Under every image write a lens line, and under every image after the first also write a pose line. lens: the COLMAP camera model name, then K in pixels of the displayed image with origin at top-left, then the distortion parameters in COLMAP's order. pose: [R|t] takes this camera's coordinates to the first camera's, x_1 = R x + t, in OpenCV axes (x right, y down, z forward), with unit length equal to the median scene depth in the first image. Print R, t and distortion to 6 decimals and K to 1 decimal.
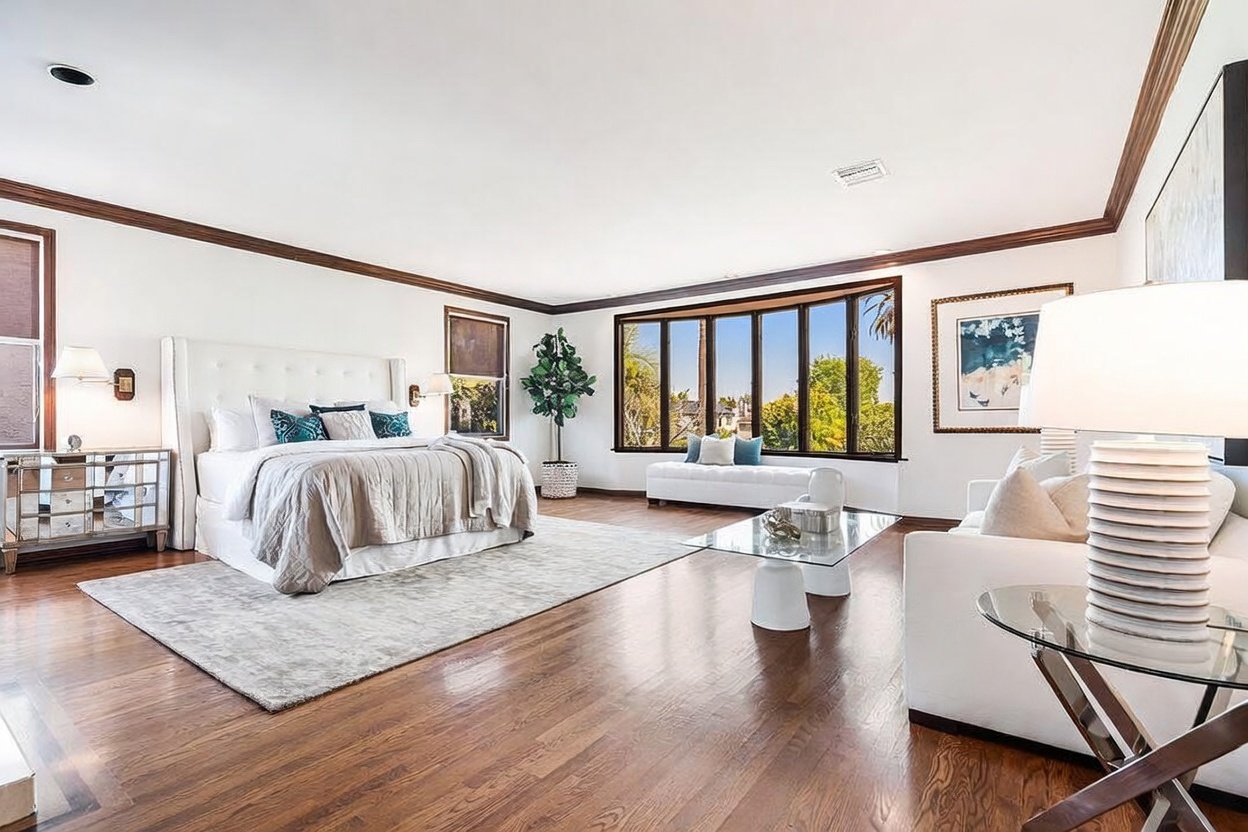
lens RADIAL K [[579.2, 0, 624.0], [0, 579.2, 416.0], [0, 0, 1]] dist [0.001222, 0.000254]
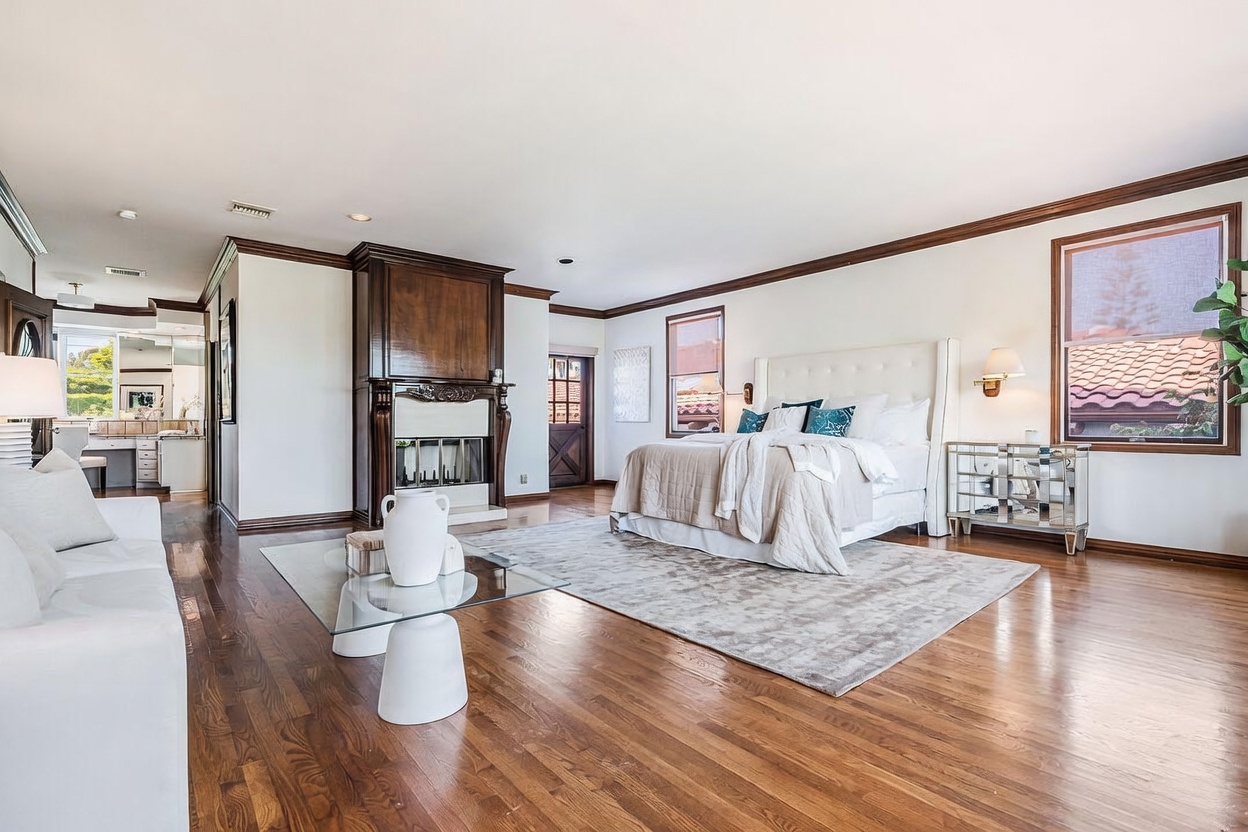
lens RADIAL K [[579.2, 0, 624.0], [0, 579.2, 416.0], [0, 0, 1]] dist [0.001222, 0.000254]
pose [[-0.246280, -0.001586, -0.969198, 0.479993], [0.011054, 0.999929, -0.004446, 0.006193], [0.969136, -0.011809, -0.246245, 0.737396]]
